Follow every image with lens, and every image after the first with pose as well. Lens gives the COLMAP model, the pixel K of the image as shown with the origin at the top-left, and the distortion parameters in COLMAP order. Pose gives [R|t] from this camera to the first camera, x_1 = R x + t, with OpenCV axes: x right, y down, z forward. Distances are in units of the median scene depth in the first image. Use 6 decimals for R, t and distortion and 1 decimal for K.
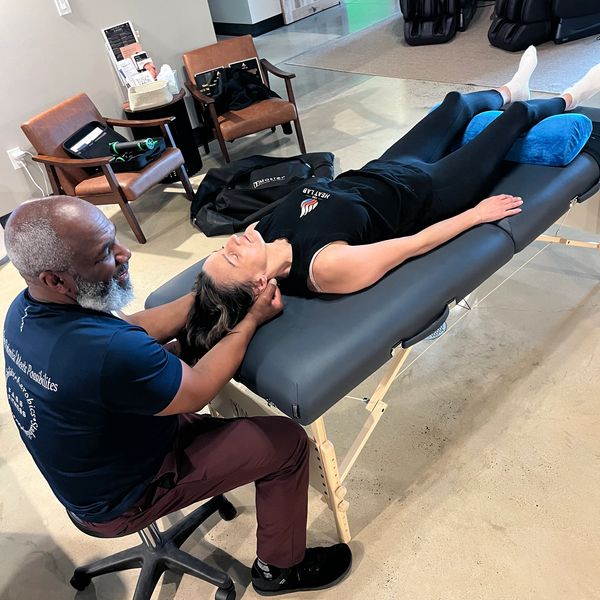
lens RADIAL K [[623.3, 0, 300.8], [0, 623.3, 302.0], [0, 0, 1]] dist [0.020101, 0.000000]
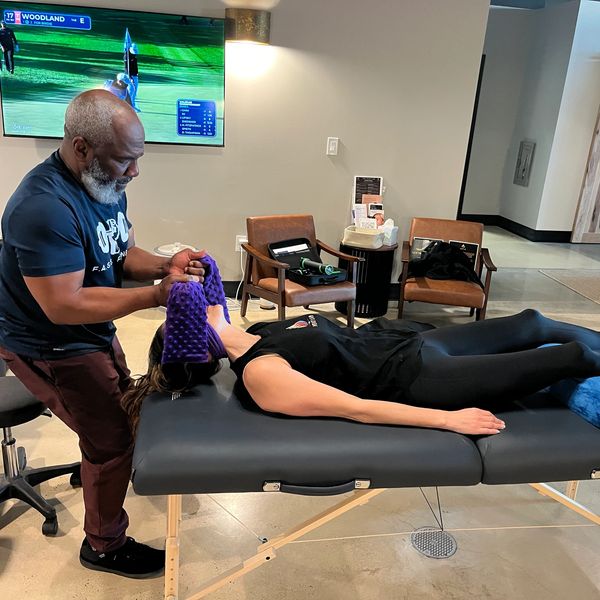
lens RADIAL K [[623.3, 0, 301.4], [0, 623.3, 300.5], [0, 0, 1]] dist [0.020101, 0.000000]
pose [[0.800224, 0.385652, -0.459254, 0.231624], [-0.494195, 0.857888, -0.140708, -0.026029], [0.339724, 0.339559, 0.877090, 0.032635]]
